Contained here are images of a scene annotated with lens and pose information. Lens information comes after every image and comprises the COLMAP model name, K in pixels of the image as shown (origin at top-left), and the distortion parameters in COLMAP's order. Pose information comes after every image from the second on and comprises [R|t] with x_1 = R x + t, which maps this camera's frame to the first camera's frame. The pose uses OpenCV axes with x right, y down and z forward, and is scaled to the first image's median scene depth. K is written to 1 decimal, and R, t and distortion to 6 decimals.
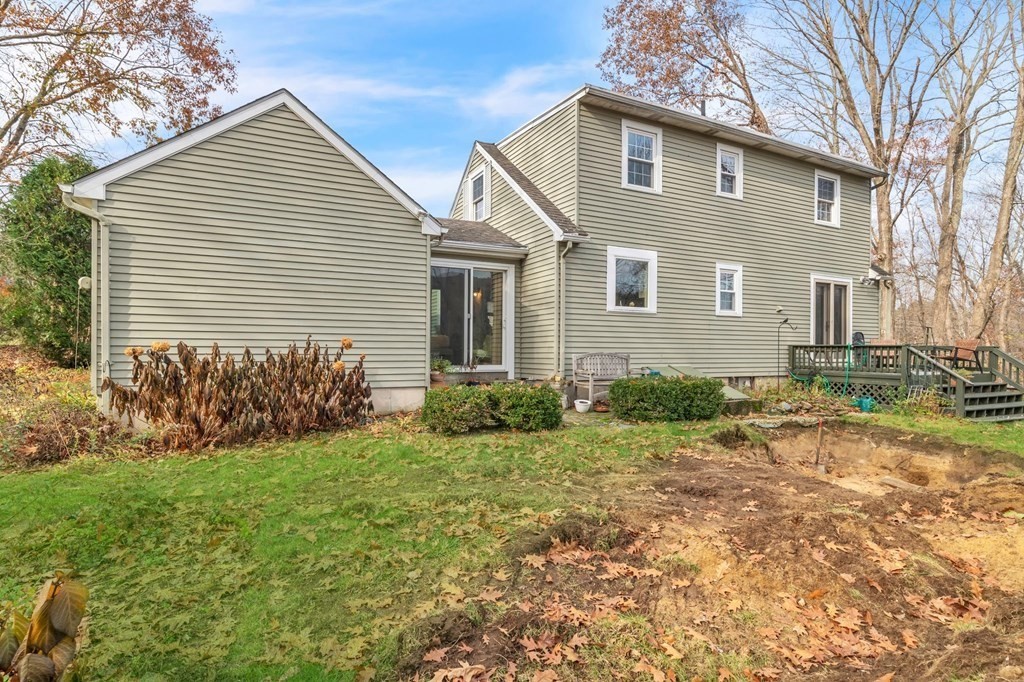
lens RADIAL K [[560.3, 0, 521.0], [0, 560.3, 361.0], [0, 0, 1]] dist [0.001191, 0.002402]
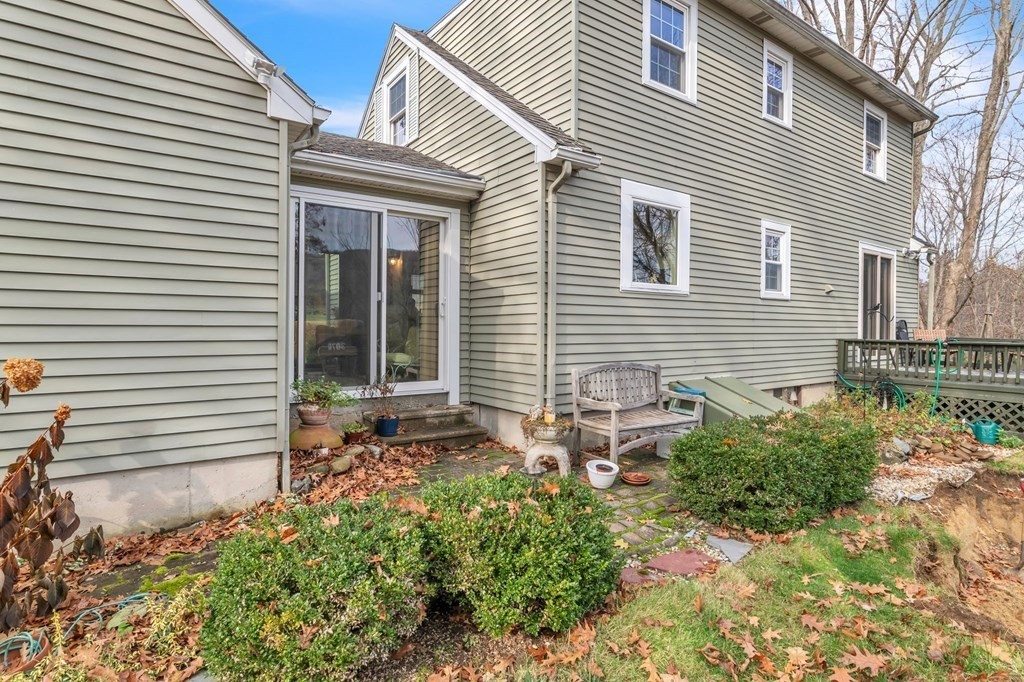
lens RADIAL K [[549.8, 0, 519.6], [0, 549.8, 334.7], [0, 0, 1]] dist [-0.013091, 0.009330]
pose [[0.990700, -0.001327, 0.136055, -0.027950], [0.001756, 0.999994, -0.003036, -0.038758], [-0.136051, 0.003247, 0.990697, 0.421360]]
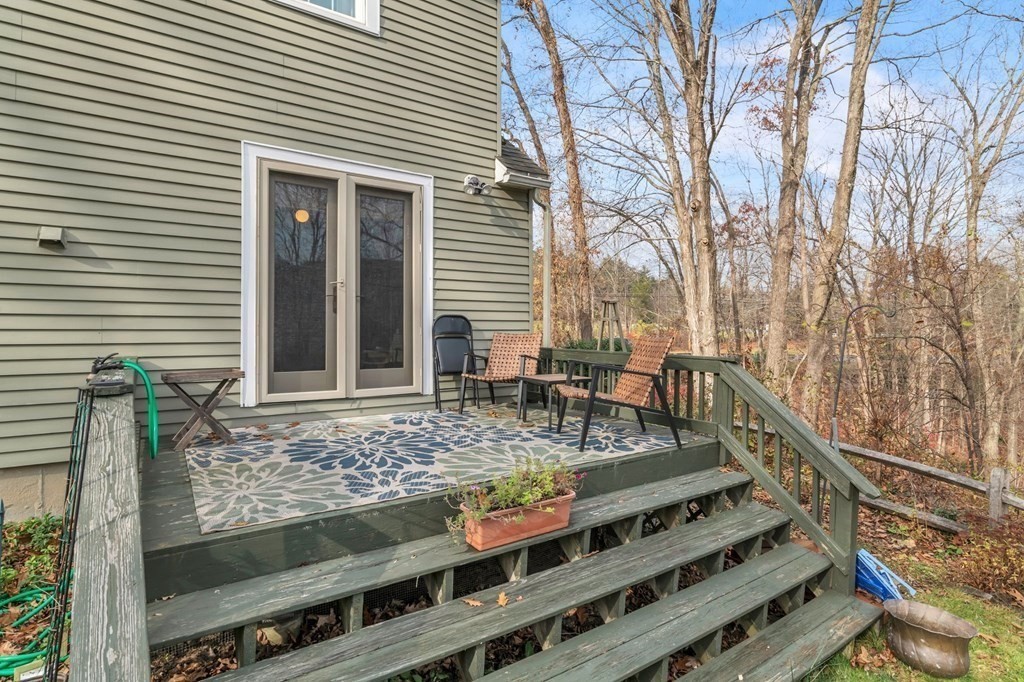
lens RADIAL K [[528.4, 0, 517.2], [0, 528.4, 334.1], [0, 0, 1]] dist [-0.028925, 0.021992]
pose [[0.994794, -0.000583, 0.101900, 0.782298], [0.000612, 1.000000, -0.000257, -0.048634], [-0.101900, 0.000318, 0.994795, 0.808397]]
